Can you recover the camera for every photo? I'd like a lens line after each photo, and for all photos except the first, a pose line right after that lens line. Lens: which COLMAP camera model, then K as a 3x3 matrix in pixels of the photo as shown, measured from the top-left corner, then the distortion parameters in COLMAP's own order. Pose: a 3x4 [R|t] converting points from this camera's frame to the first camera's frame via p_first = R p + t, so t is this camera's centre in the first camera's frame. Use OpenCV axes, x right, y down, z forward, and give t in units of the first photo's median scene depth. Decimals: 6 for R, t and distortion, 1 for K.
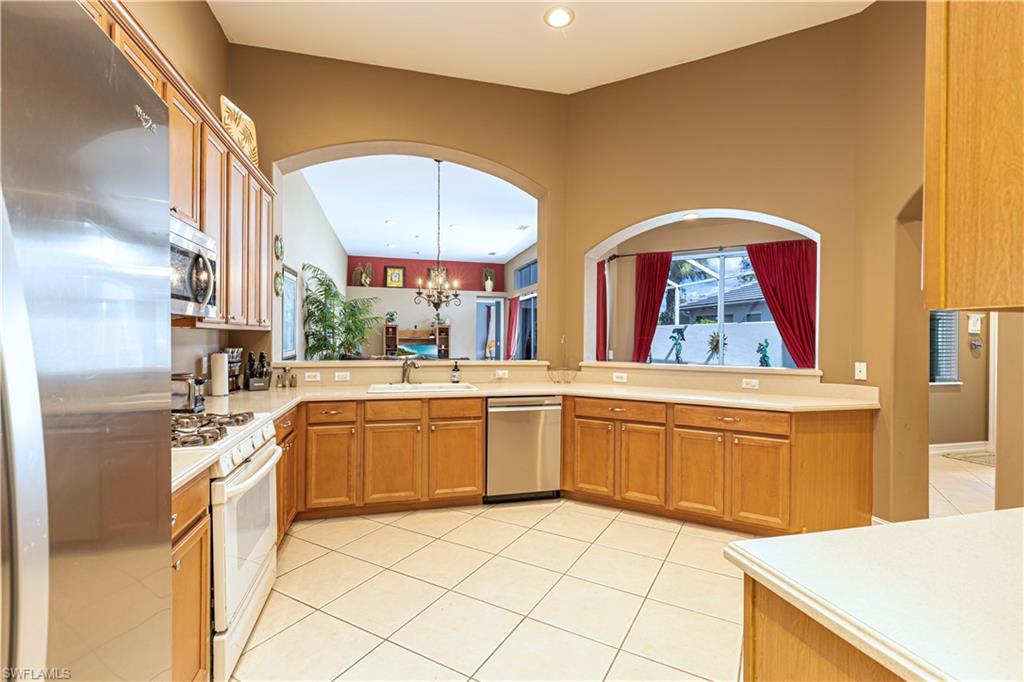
lens RADIAL K [[458.5, 0, 515.9], [0, 458.5, 338.7], [0, 0, 1]] dist [0.009823, -0.000059]
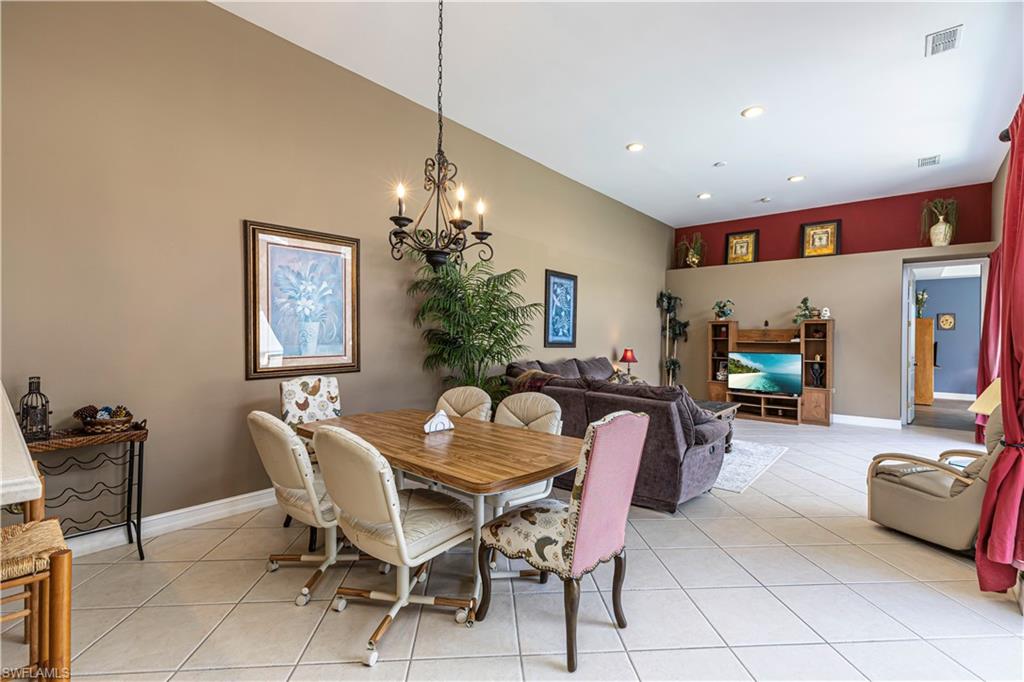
lens RADIAL K [[458.5, 0, 515.9], [0, 458.5, 338.7], [0, 0, 1]] dist [0.009823, -0.000059]
pose [[0.567777, 0.000538, -0.823182, 0.095325], [-0.003730, 0.999991, -0.001919, -0.003301], [0.823174, 0.004160, 0.567774, 0.381690]]
